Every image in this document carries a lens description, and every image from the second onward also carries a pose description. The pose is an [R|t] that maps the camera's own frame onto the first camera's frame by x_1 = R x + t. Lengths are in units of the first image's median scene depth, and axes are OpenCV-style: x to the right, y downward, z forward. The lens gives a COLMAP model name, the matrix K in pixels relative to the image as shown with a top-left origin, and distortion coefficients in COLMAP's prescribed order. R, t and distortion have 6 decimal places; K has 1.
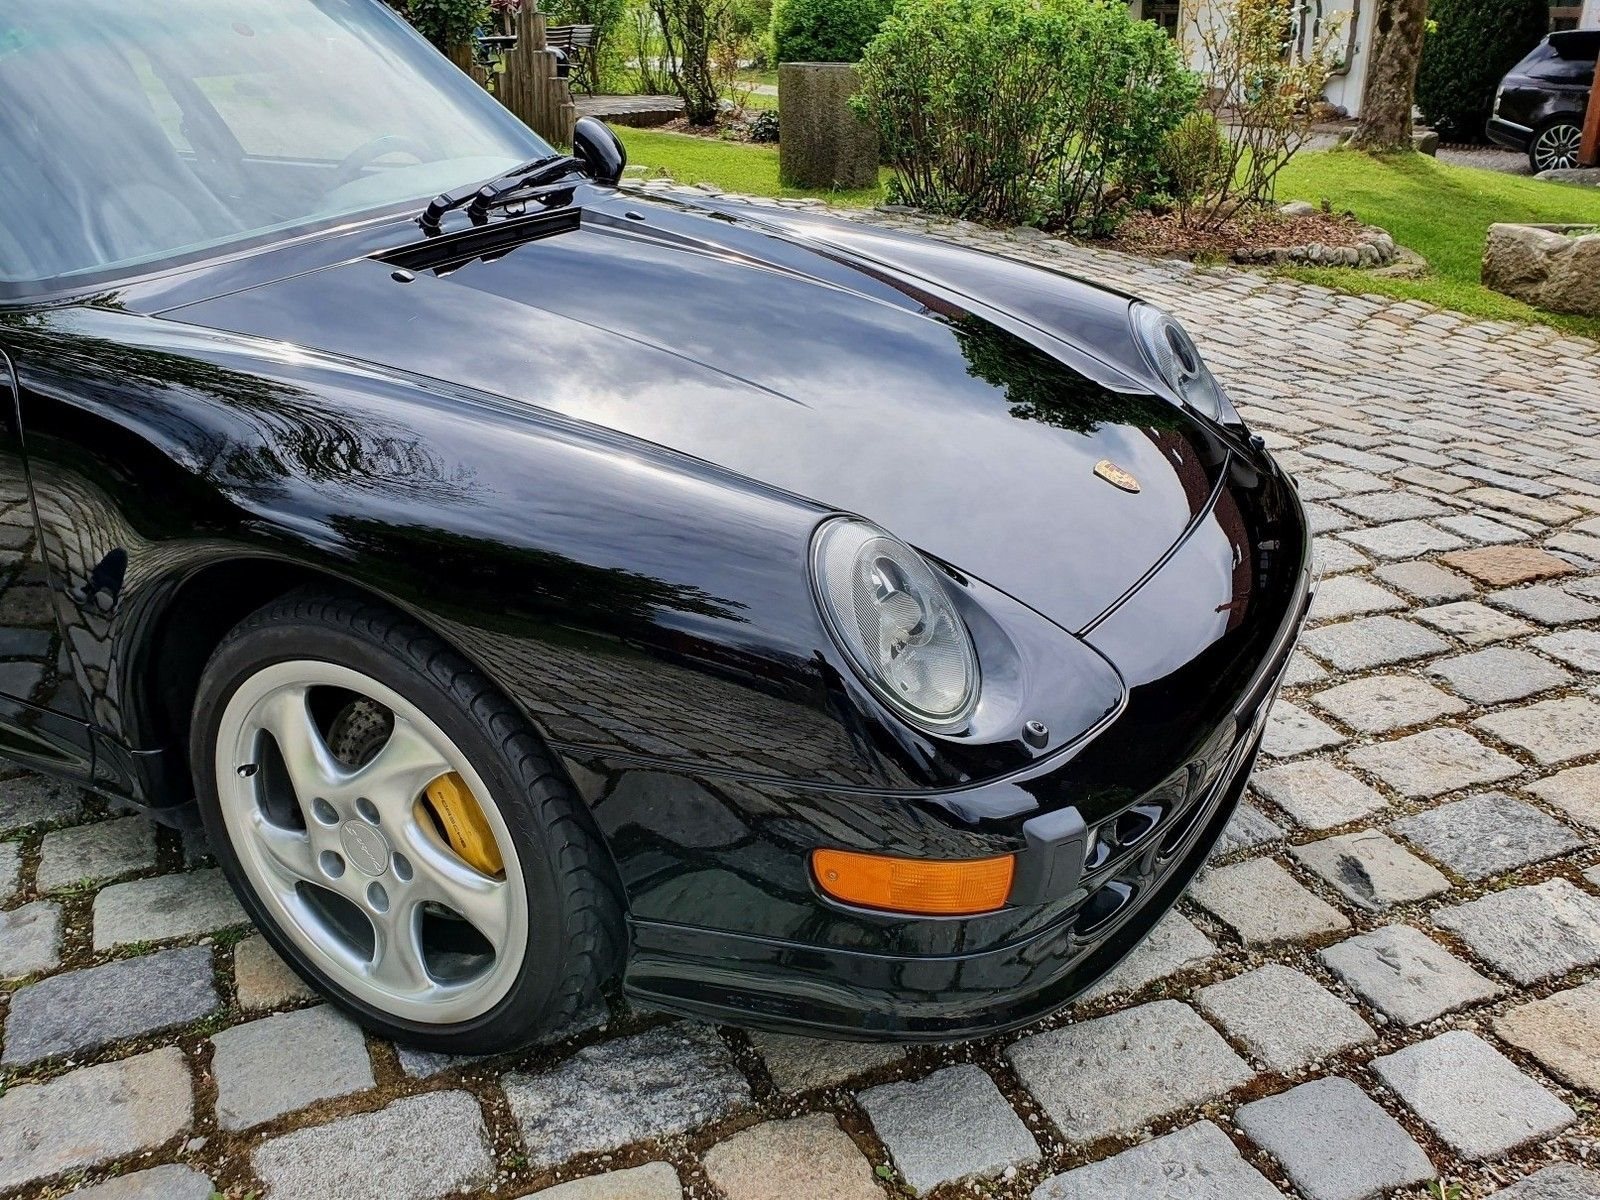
lens RADIAL K [[1468.9, 0, 797.6], [0, 1468.9, 623.7], [0, 0, 1]] dist [-0.056451, 0.099523]
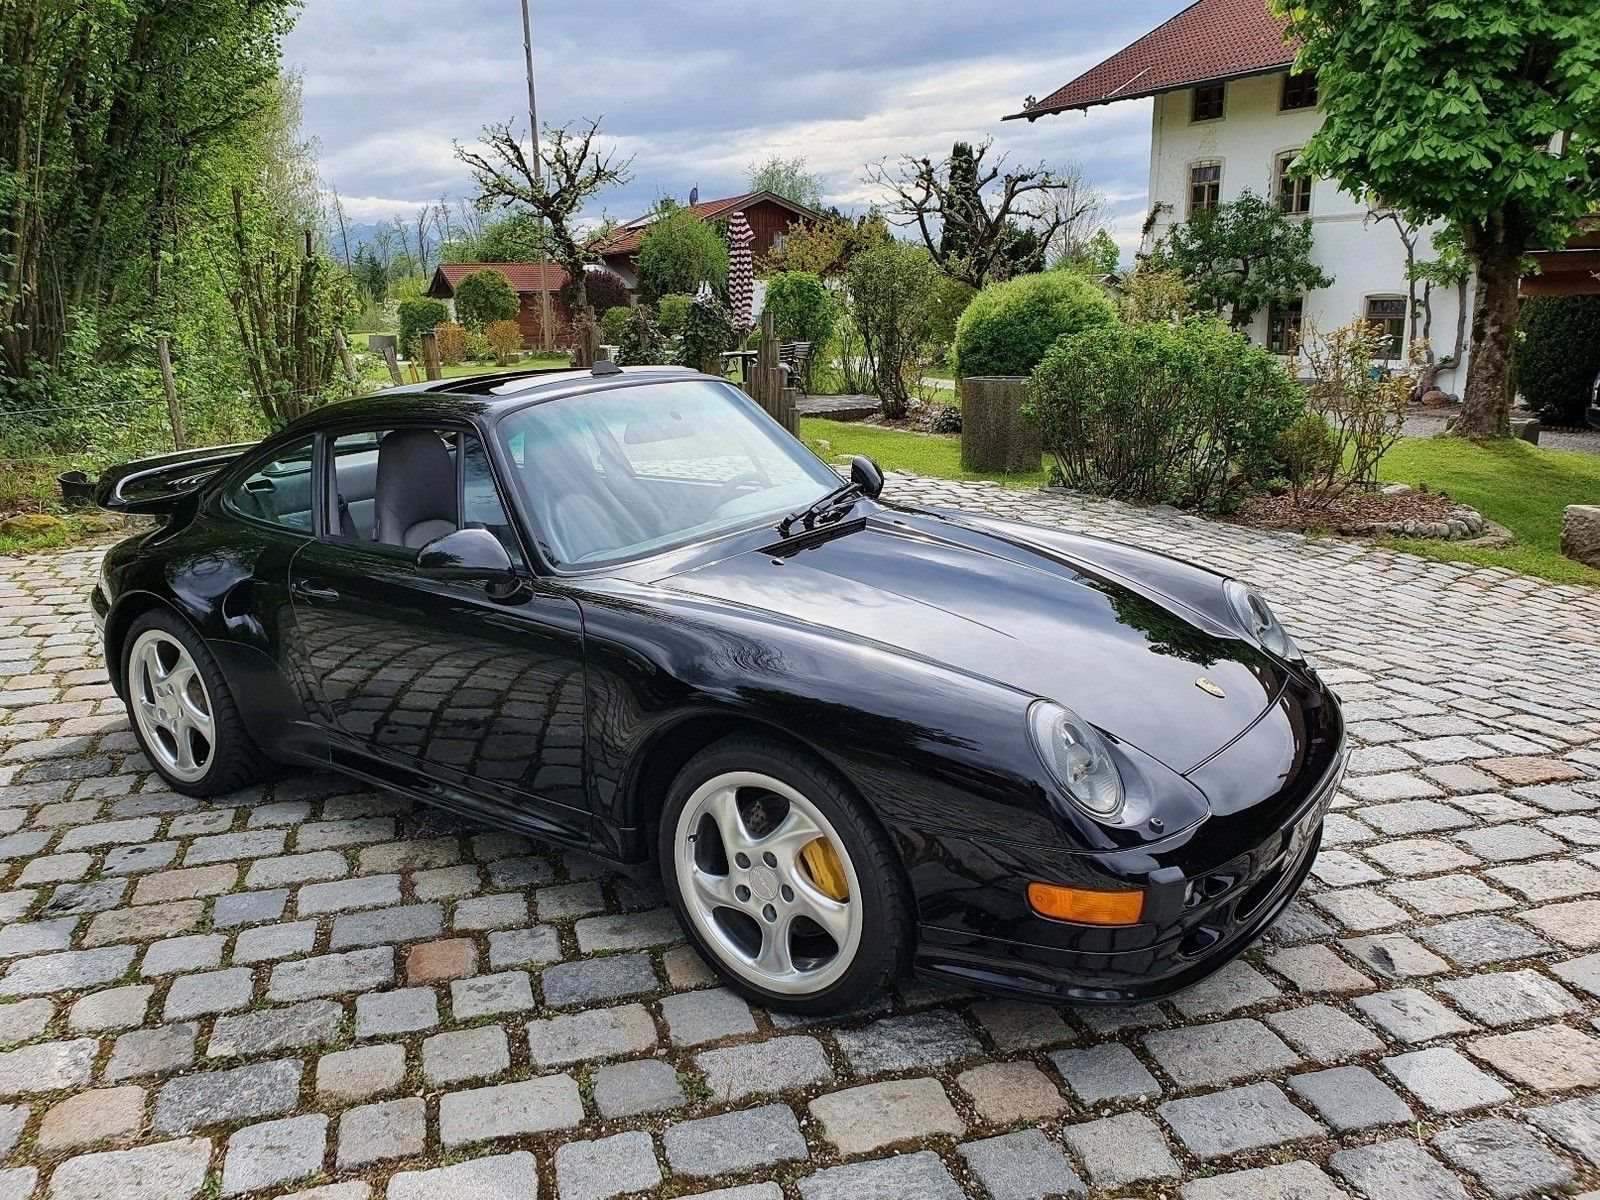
lens RADIAL K [[1308.6, 0, 758.7], [0, 1308.6, 599.3], [0, 0, 1]] dist [0.014821, -0.009063]
pose [[0.988188, 0.016565, -0.152350, -0.045462], [-0.043578, 0.983475, -0.175722, 0.063708], [0.146921, 0.180286, 0.972580, -0.410184]]
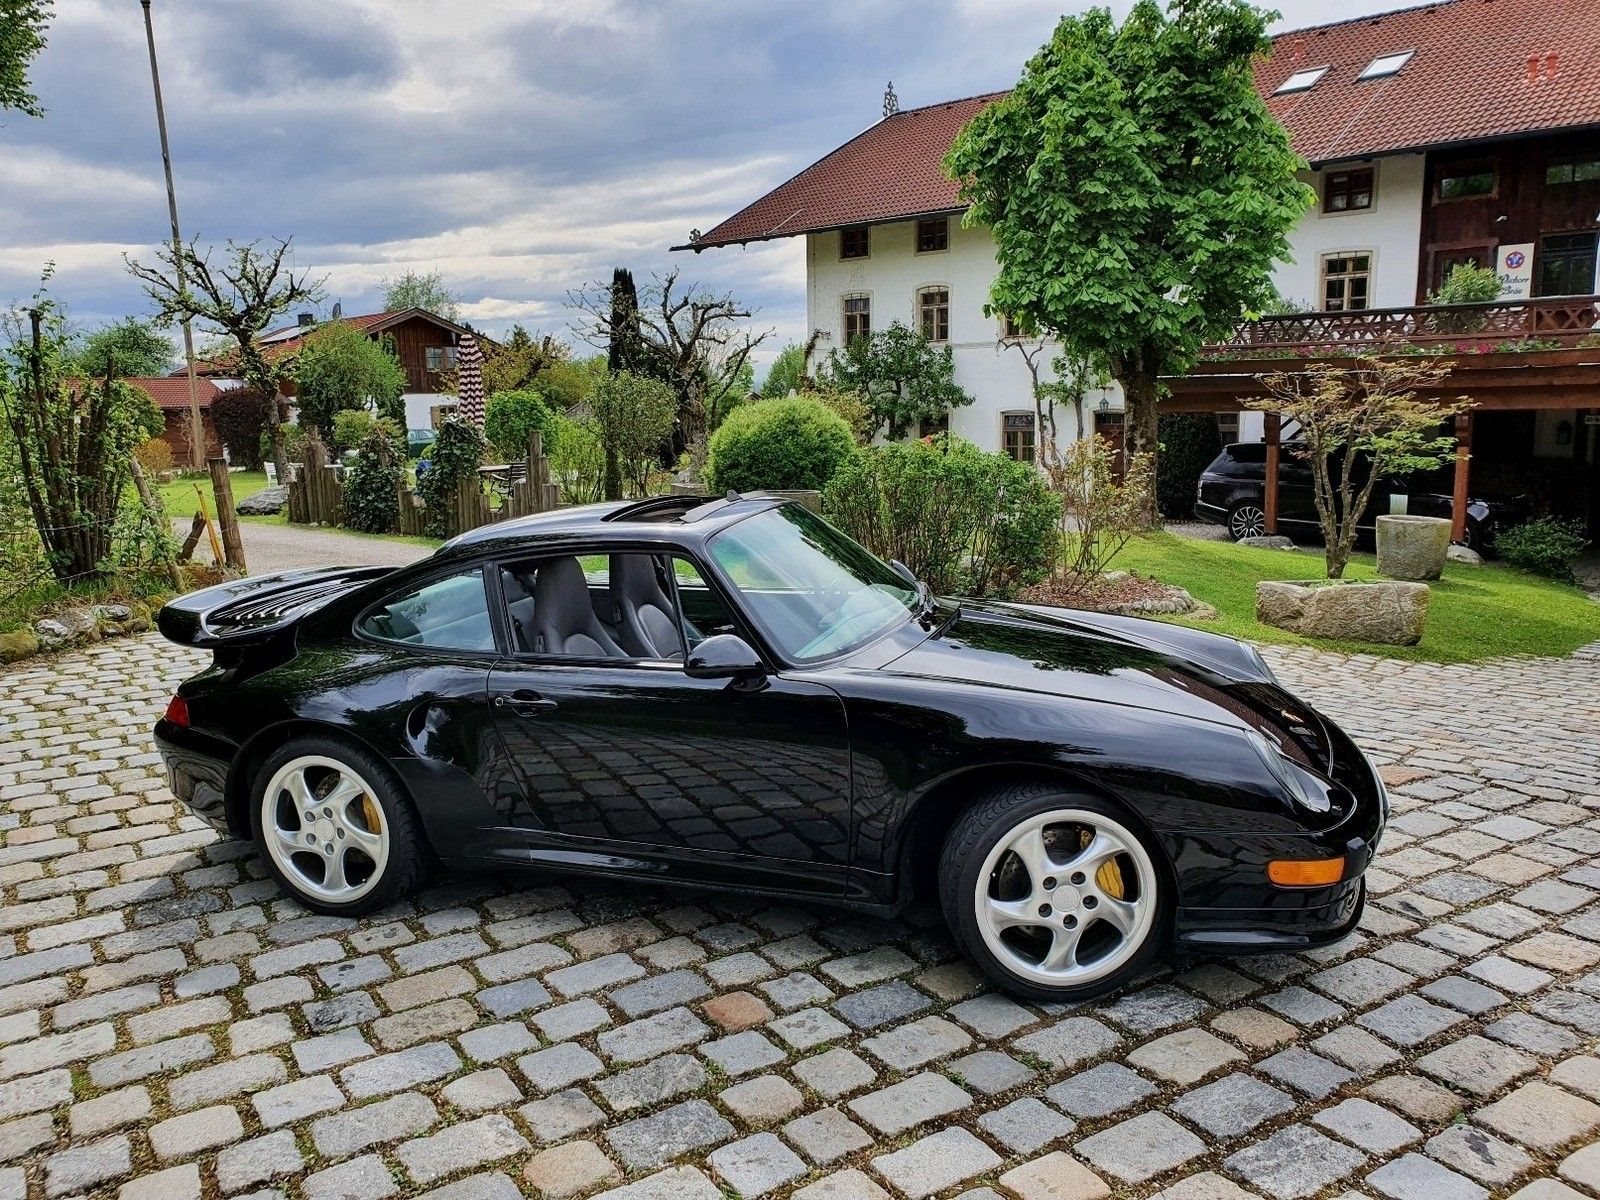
lens RADIAL K [[1309.0, 0, 784.6], [0, 1309.0, 599.4], [0, 0, 1]] dist [0.004993, 0.011597]
pose [[0.986681, -0.044225, 0.156541, -0.658640], [0.082883, 0.964726, -0.249867, 0.121617], [-0.139969, 0.259514, 0.955542, -0.661300]]
